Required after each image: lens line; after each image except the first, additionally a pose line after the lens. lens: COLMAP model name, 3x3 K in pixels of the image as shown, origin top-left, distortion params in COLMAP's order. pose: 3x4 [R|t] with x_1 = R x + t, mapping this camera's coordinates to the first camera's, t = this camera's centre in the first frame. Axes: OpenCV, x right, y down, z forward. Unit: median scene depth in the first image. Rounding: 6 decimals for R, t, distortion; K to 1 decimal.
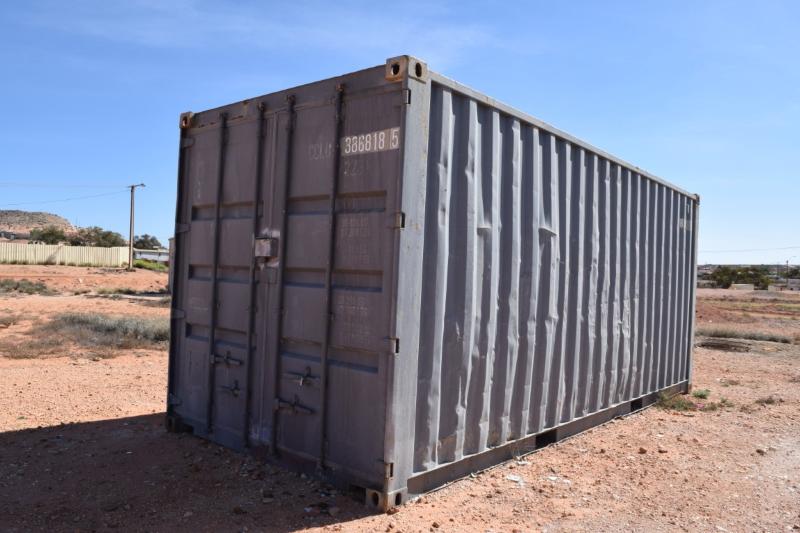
lens RADIAL K [[638.6, 0, 400.0], [0, 638.6, 266.5], [0, 0, 1]] dist [-0.009059, -0.002521]
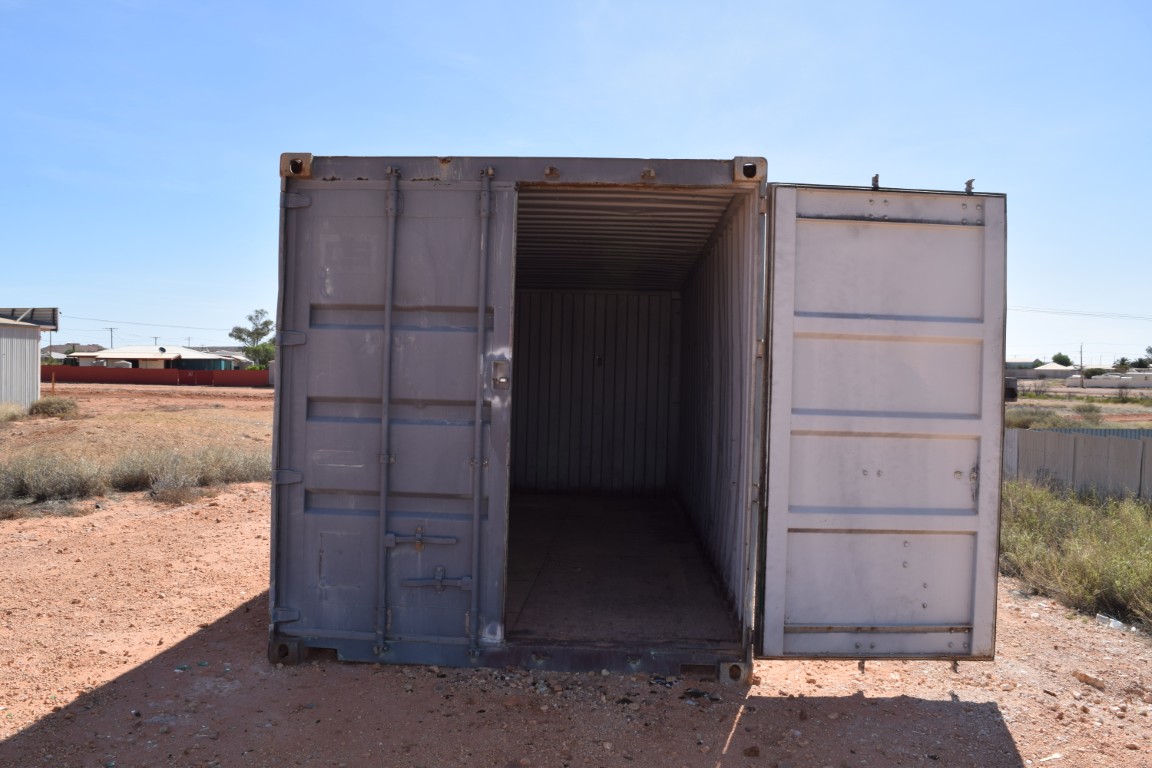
lens RADIAL K [[919.5, 0, 576.0], [0, 919.5, 384.0], [0, 0, 1]] dist [-0.009059, -0.002521]
pose [[0.778548, -0.025613, 0.627062, -0.713944], [-0.002770, 0.999017, 0.044244, -0.058919], [-0.627579, -0.036183, 0.777712, 0.133028]]
